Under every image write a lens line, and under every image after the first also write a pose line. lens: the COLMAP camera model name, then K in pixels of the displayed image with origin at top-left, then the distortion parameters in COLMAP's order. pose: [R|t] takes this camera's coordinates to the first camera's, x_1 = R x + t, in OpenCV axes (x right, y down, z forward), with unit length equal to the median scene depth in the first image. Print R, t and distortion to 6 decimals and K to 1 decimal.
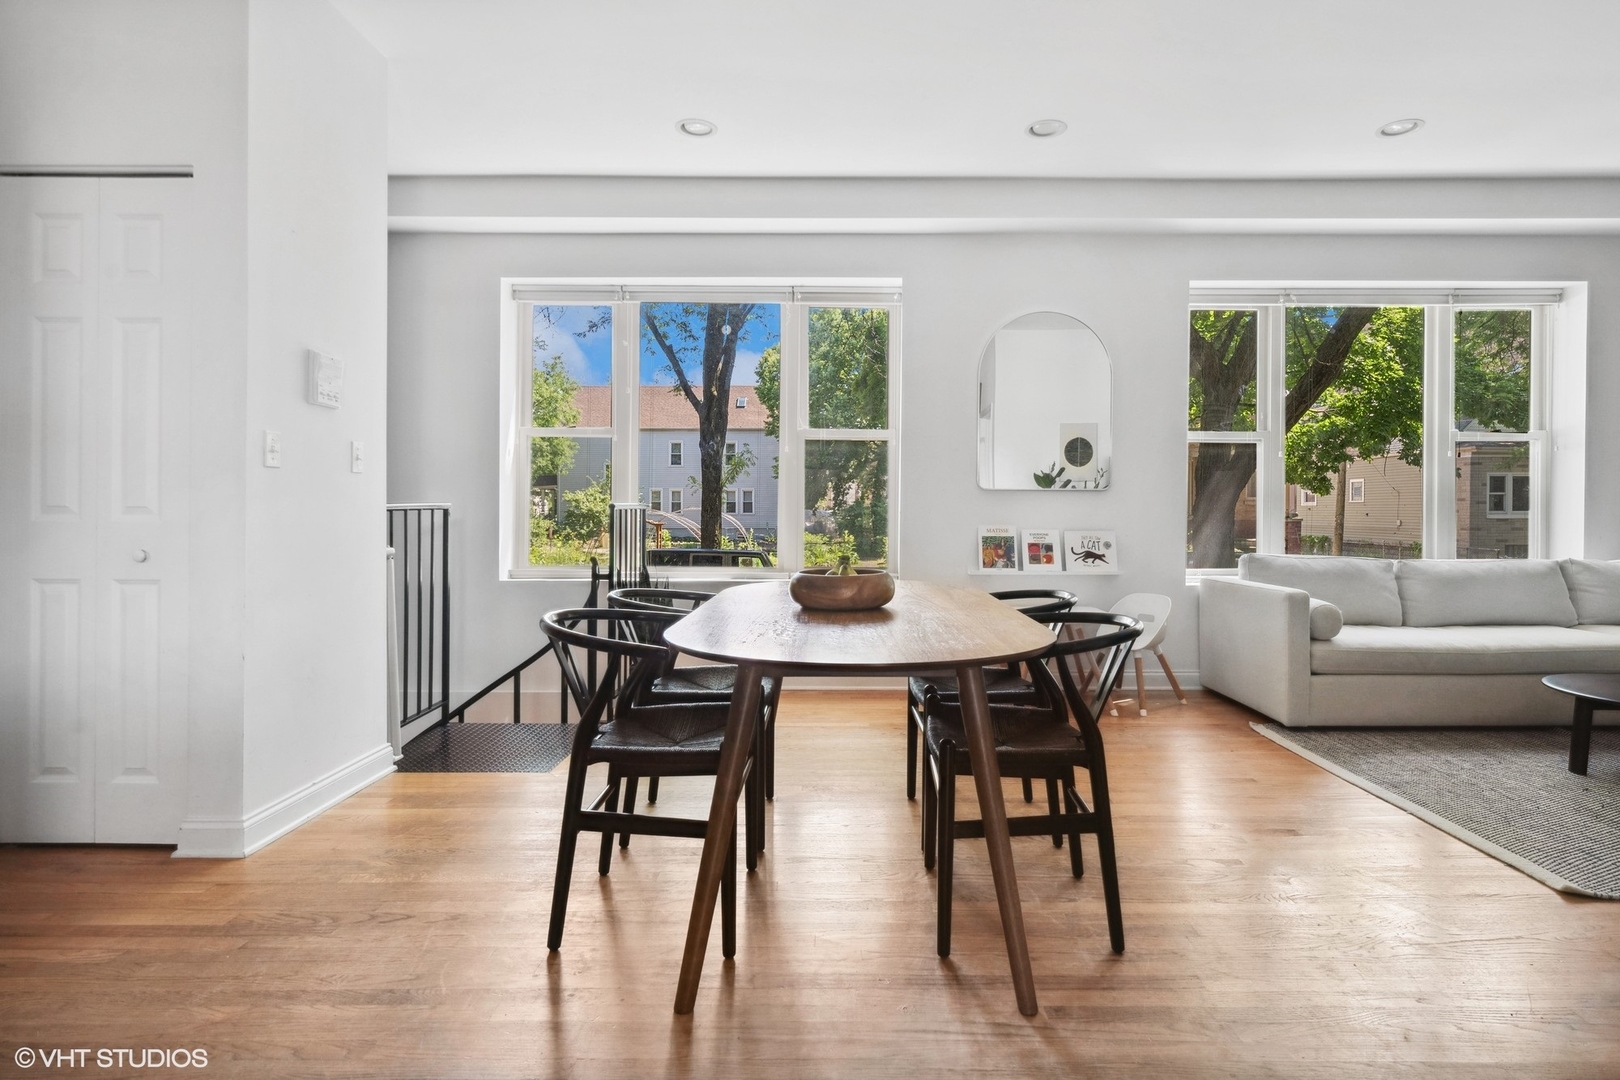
lens RADIAL K [[847.7, 0, 826.6], [0, 847.7, 509.1], [0, 0, 1]] dist [-0.006143, -0.000995]
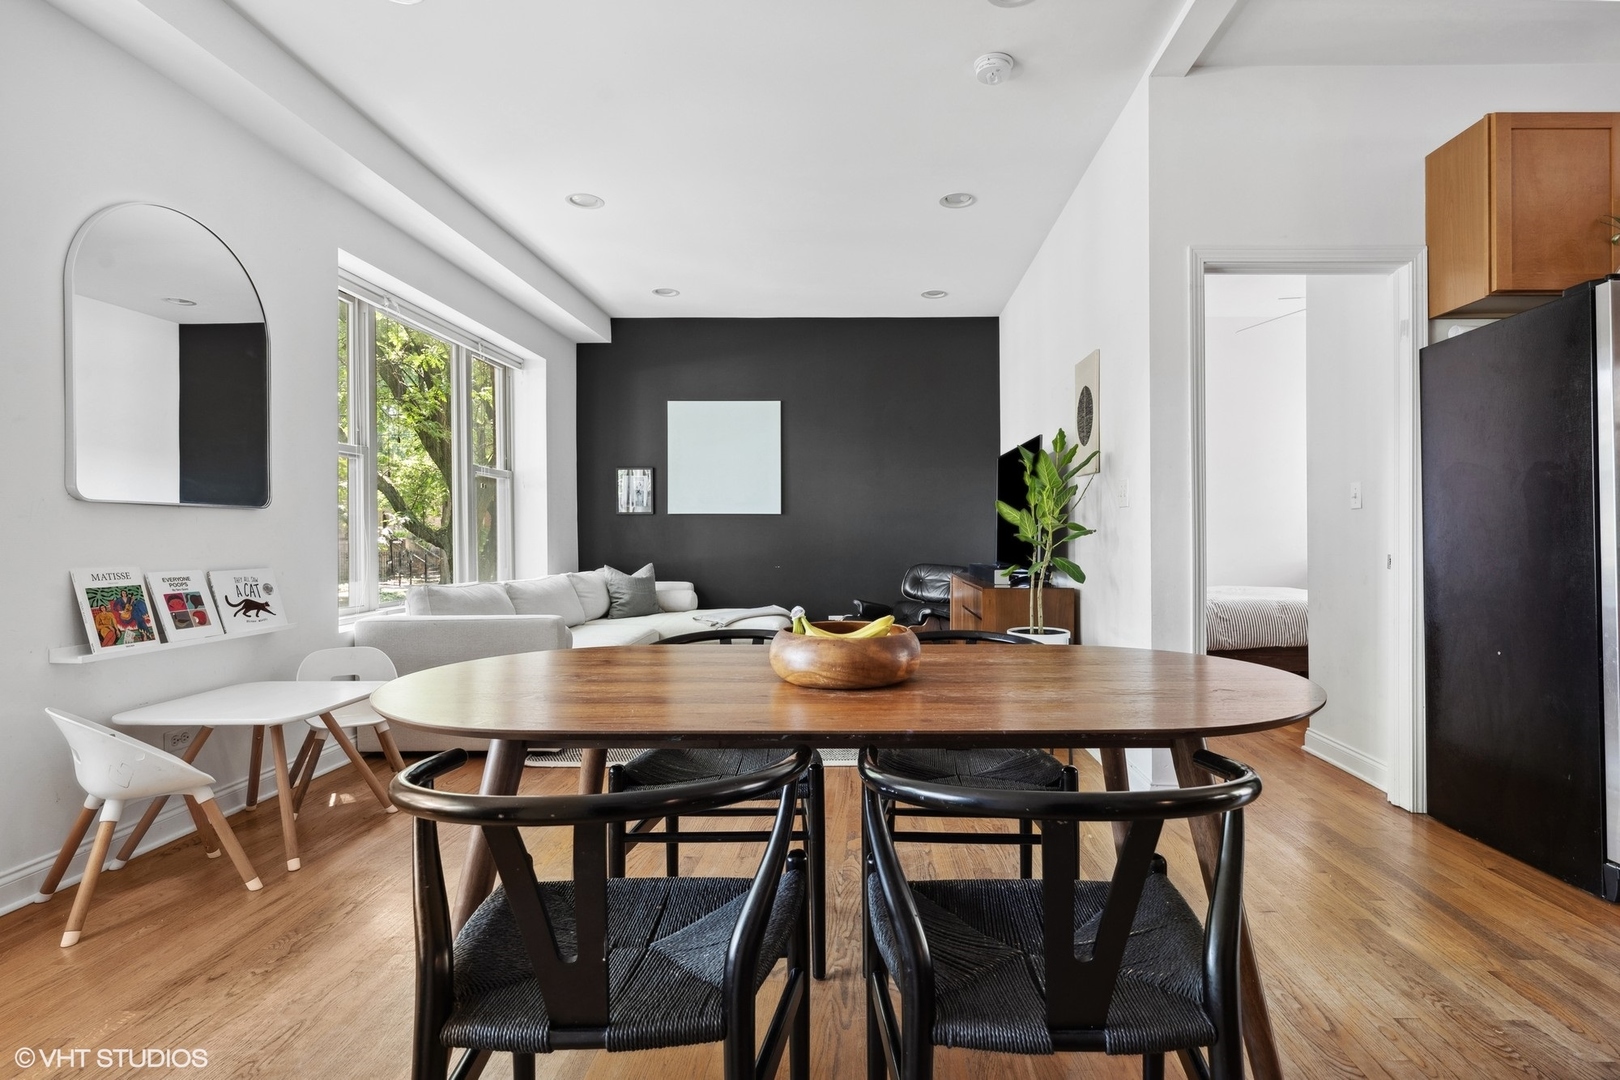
lens RADIAL K [[812.9, 0, 859.8], [0, 812.9, 559.8], [0, 0, 1]] dist [0.017477, 0.001423]
pose [[0.003721, -0.033902, 0.999418, -0.330854], [0.002781, 0.999422, 0.033892, -0.002253], [-0.999989, 0.002653, 0.003814, 0.514082]]
